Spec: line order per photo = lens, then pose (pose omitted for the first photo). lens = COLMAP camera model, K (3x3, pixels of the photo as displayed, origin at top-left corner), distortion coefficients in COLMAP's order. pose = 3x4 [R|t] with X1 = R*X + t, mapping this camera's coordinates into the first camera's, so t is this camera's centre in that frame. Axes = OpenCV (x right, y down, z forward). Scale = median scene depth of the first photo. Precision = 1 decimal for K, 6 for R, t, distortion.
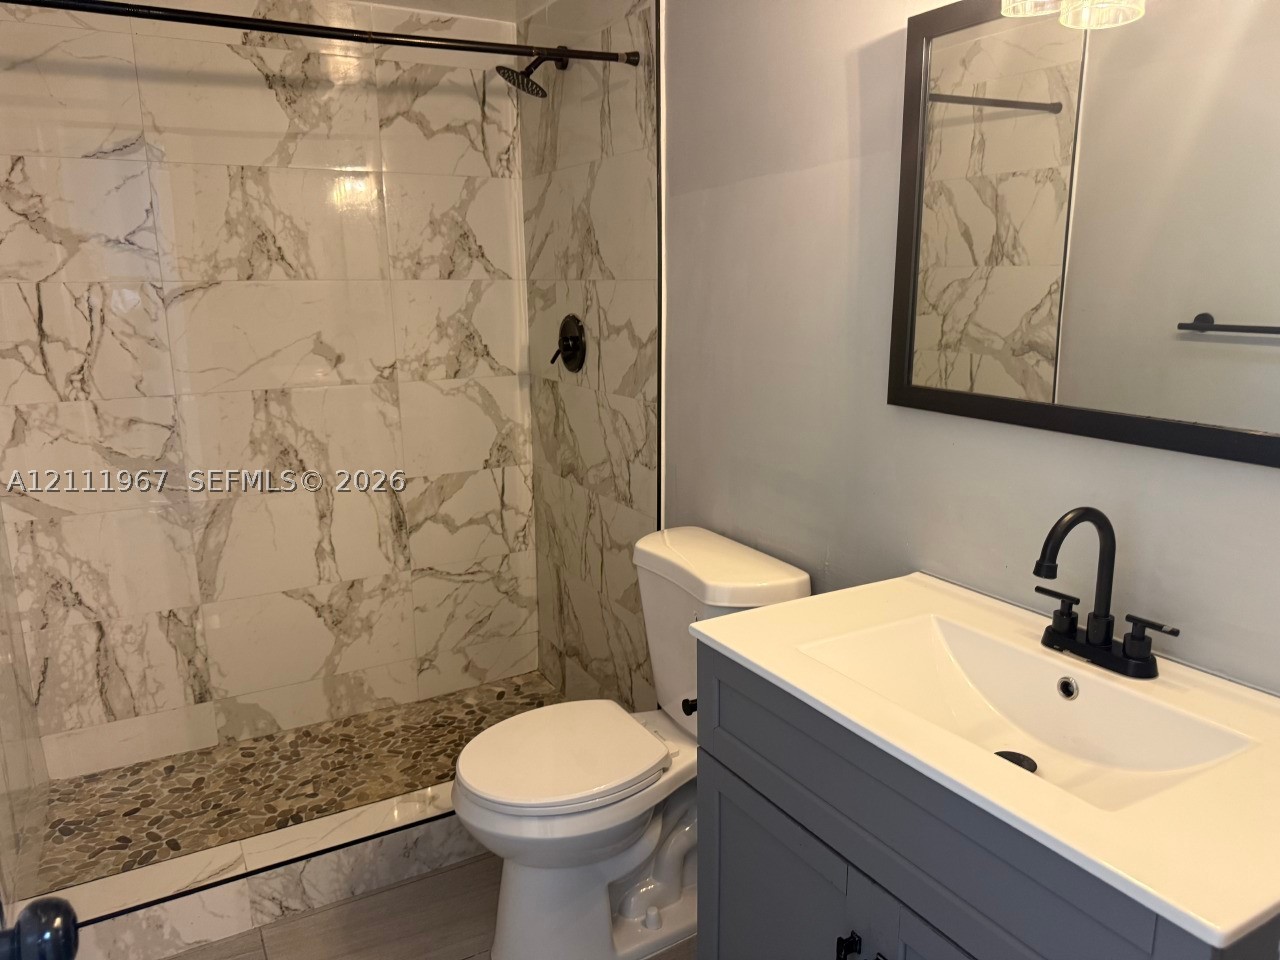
lens RADIAL K [[912.0, 0, 640.0], [0, 912.0, 480.0], [0, 0, 1]] dist [0.099096, -0.107619]
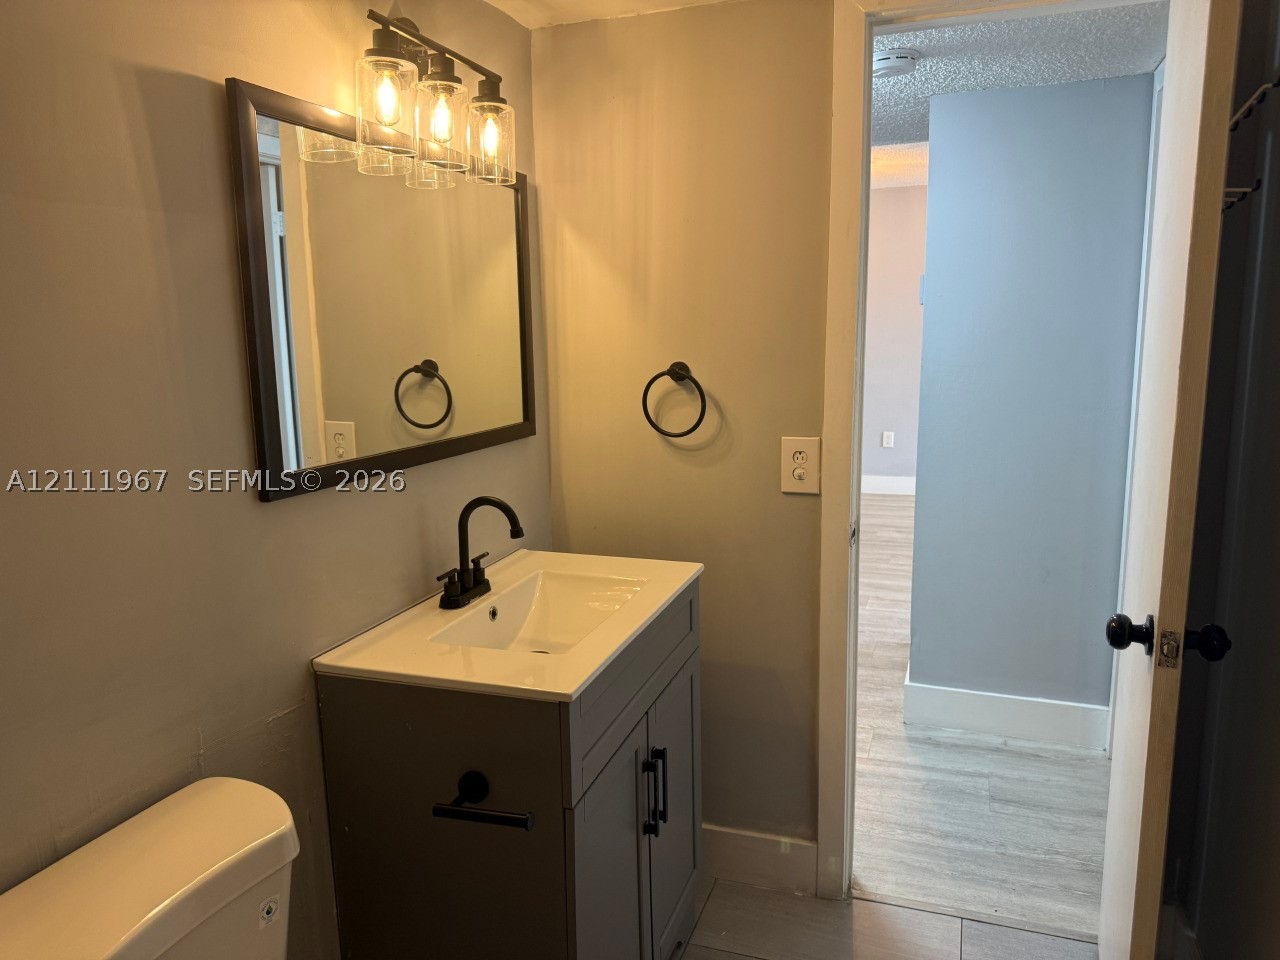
lens RADIAL K [[912.0, 0, 640.0], [0, 912.0, 480.0], [0, 0, 1]] dist [0.099096, -0.107619]
pose [[-0.657349, -0.118534, 0.744205, -0.668324], [0.176248, 0.935980, 0.304758, -0.335025], [-0.732686, 0.331497, -0.594375, 1.353443]]
